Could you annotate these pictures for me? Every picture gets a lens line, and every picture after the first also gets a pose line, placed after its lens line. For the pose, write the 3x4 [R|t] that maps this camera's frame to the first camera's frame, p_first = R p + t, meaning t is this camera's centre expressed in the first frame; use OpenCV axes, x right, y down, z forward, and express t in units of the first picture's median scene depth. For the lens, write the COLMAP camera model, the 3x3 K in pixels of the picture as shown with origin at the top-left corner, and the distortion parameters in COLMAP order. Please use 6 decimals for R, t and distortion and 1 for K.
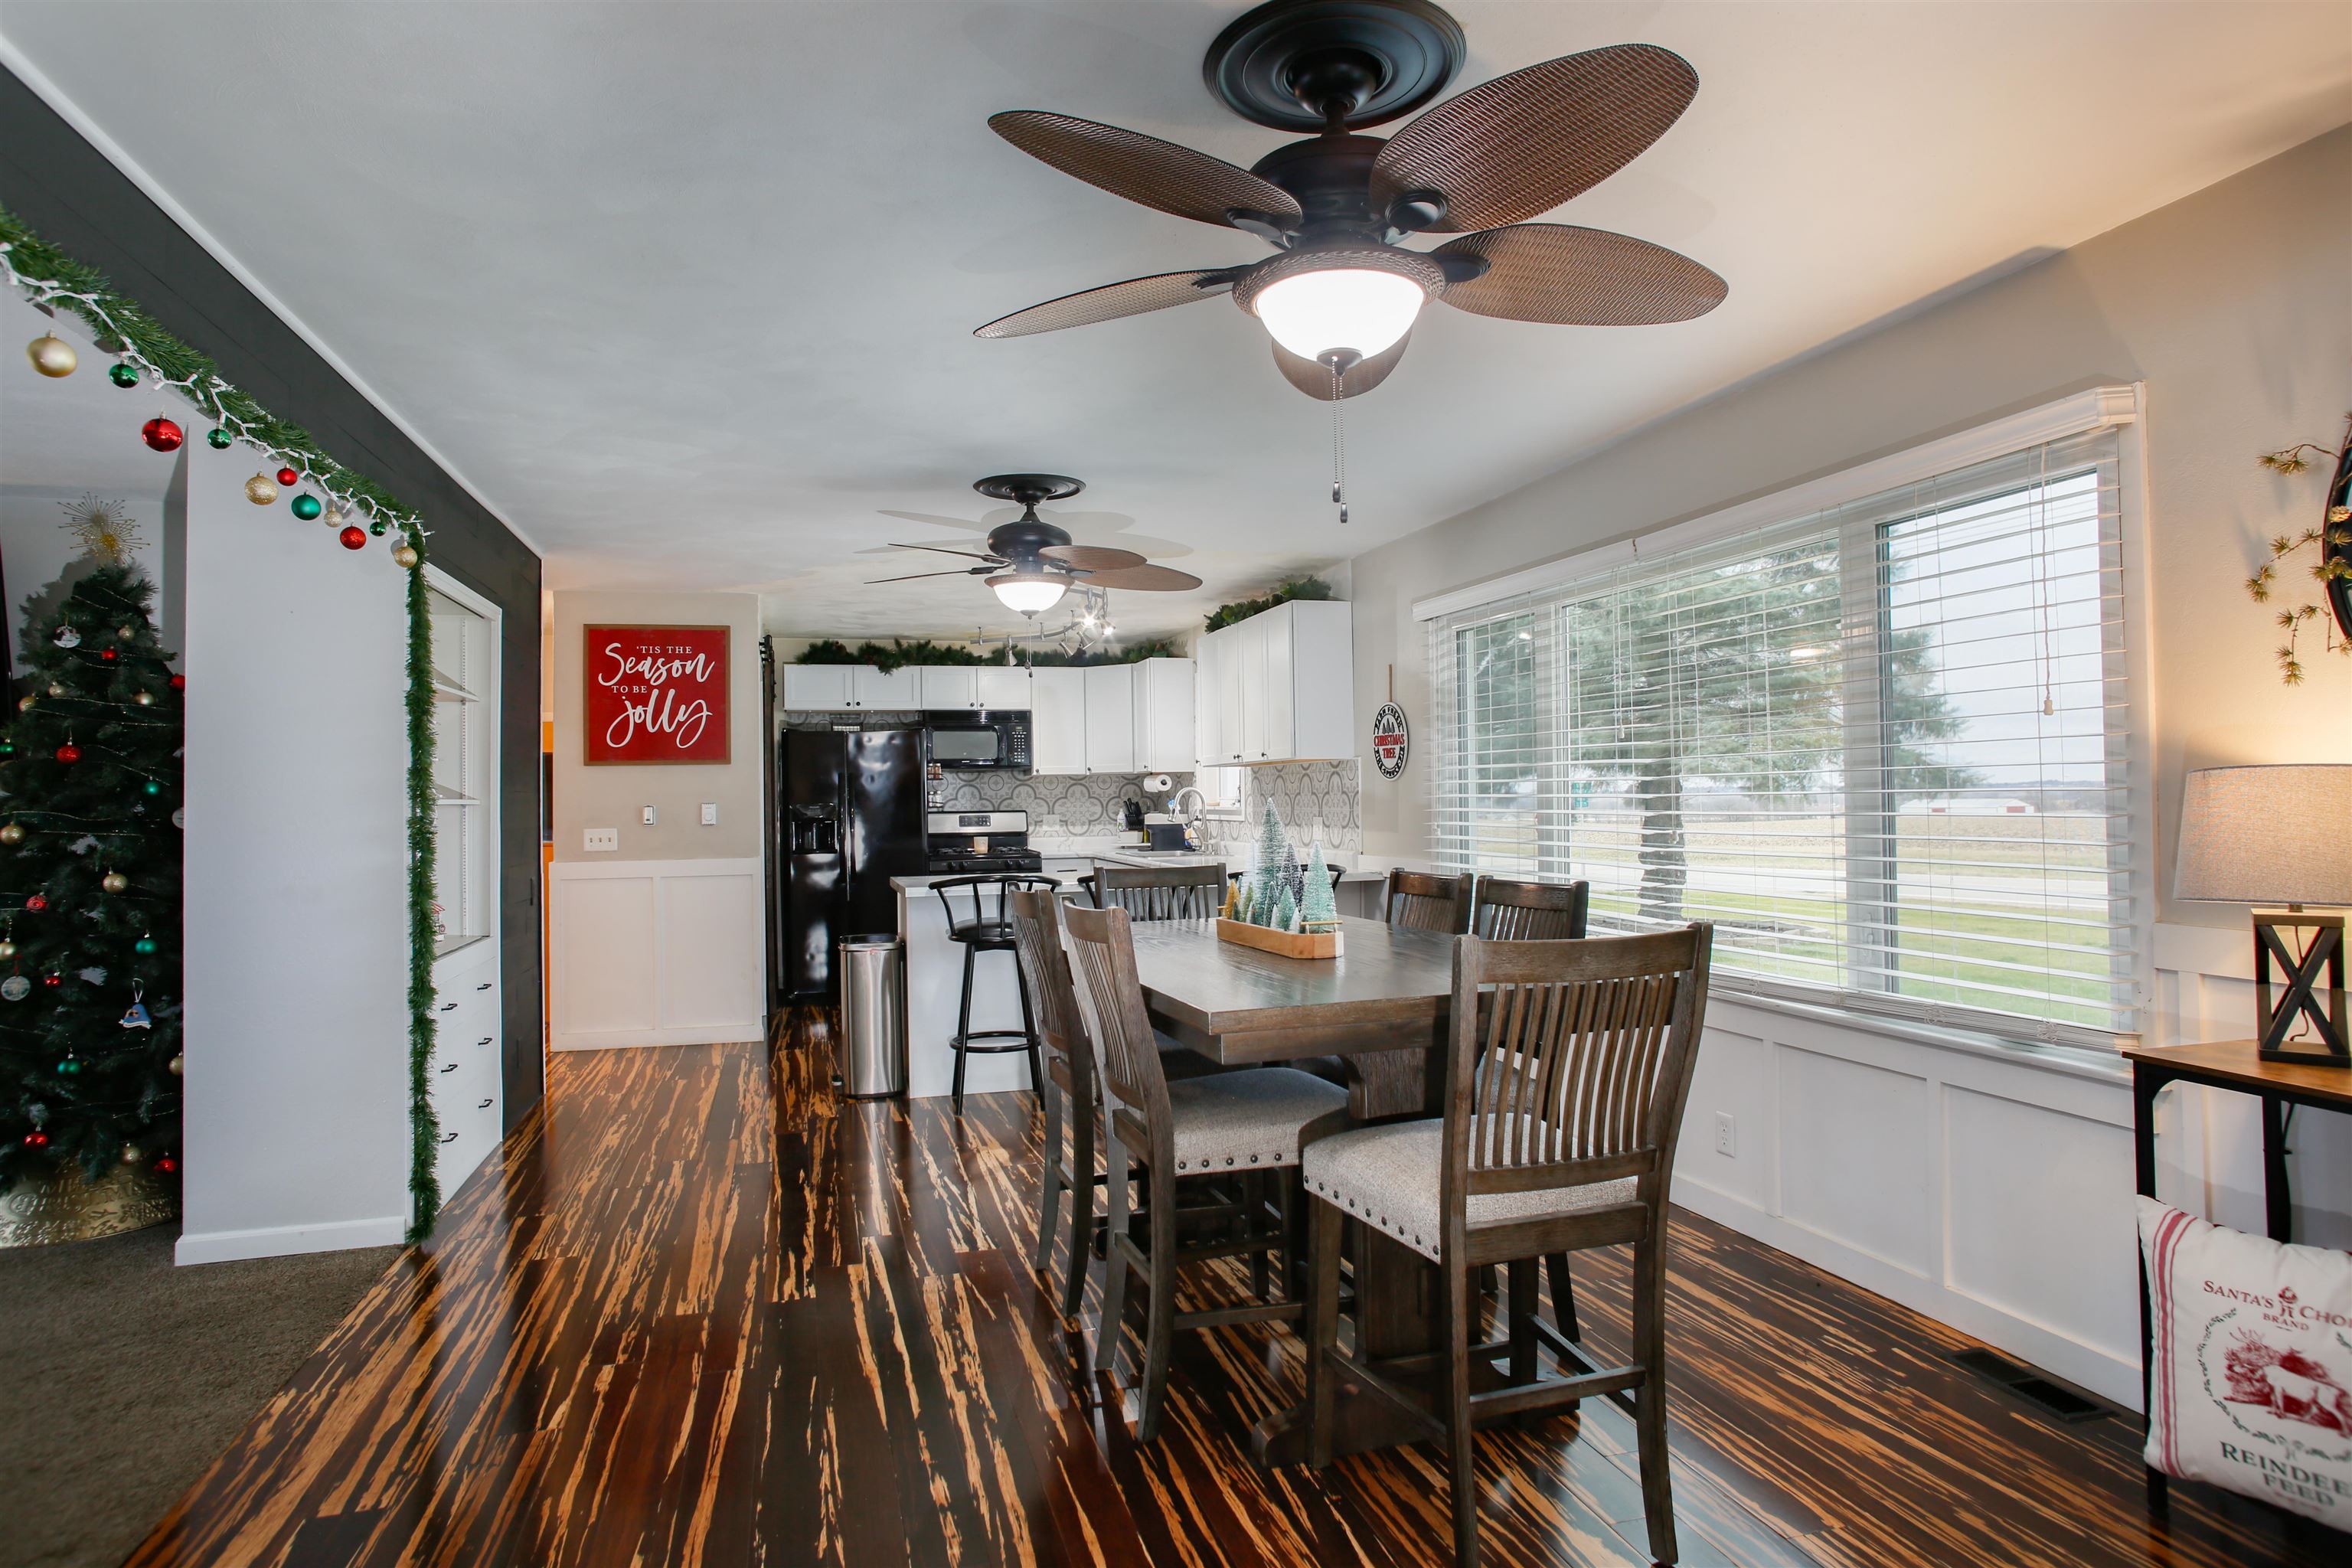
lens RADIAL K [[1322.1, 0, 1177.3], [0, 1322.1, 764.4], [0, 0, 1]] dist [-0.076785, 0.044099]
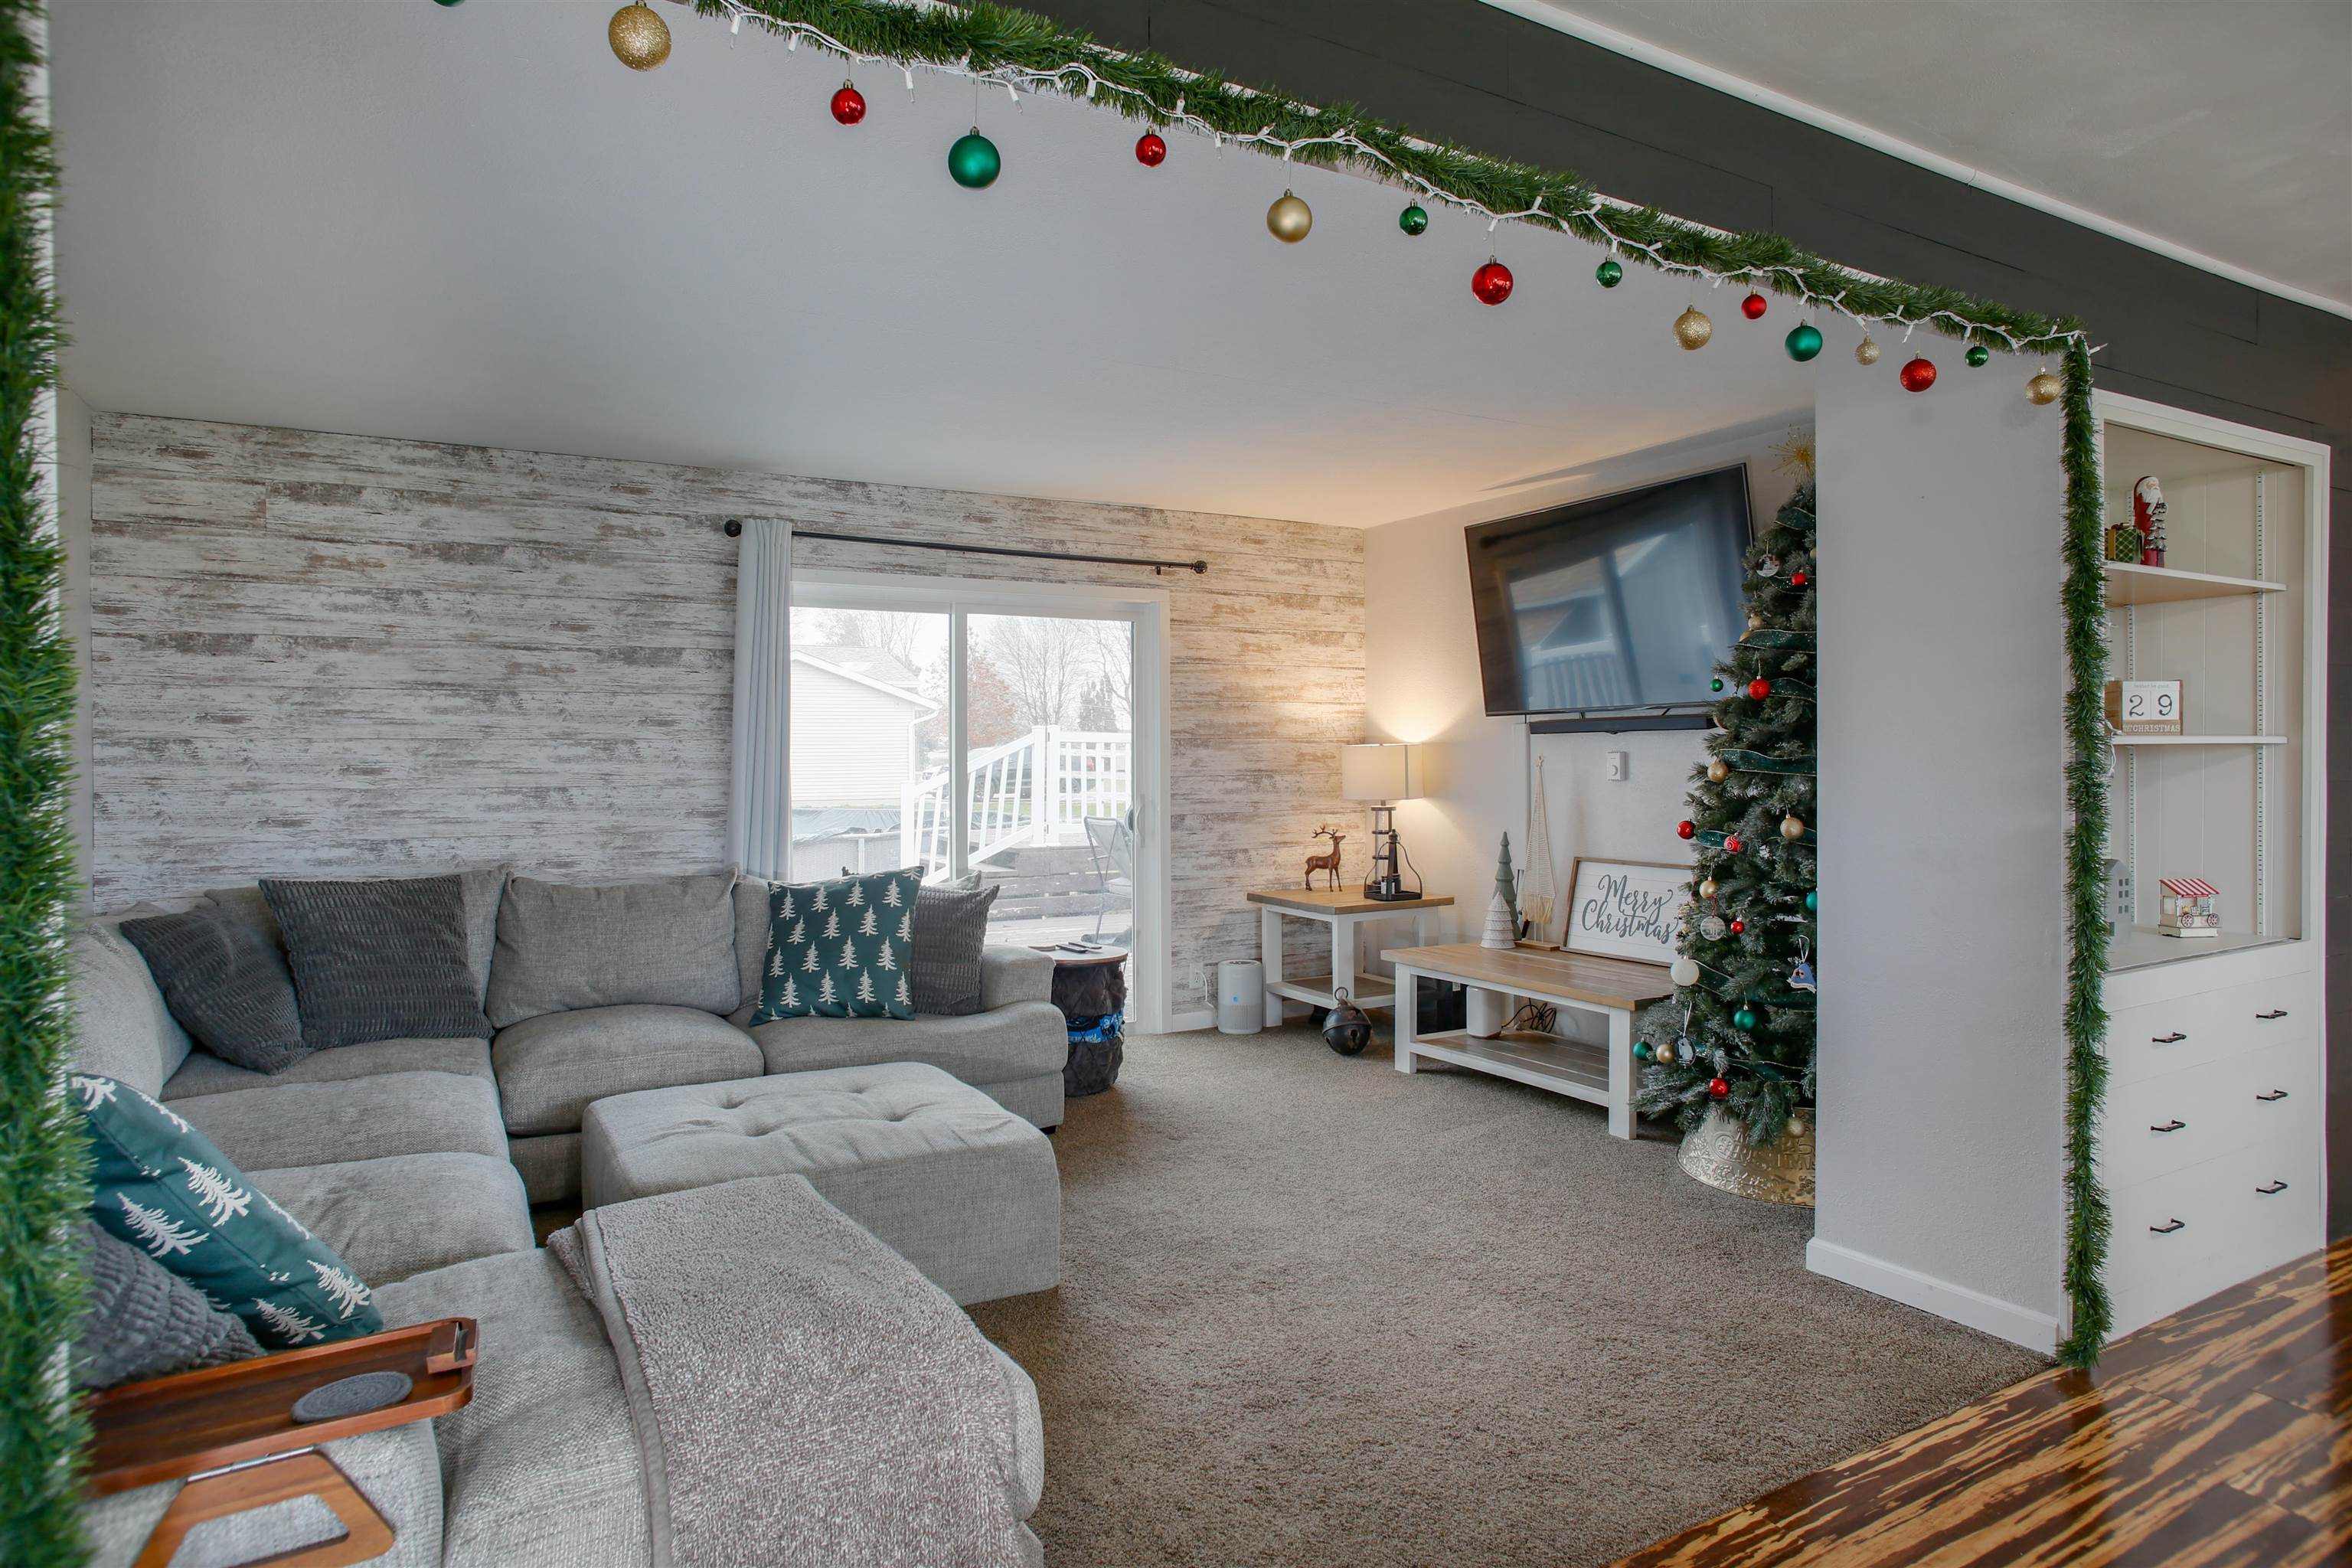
lens RADIAL K [[1322.1, 0, 1177.3], [0, 1322.1, 764.4], [0, 0, 1]] dist [-0.076785, 0.044099]
pose [[0.225629, 0.022824, -0.973946, -0.018094], [0.027348, 0.999183, 0.029751, 0.005814], [0.973829, -0.033348, 0.224821, 0.283300]]
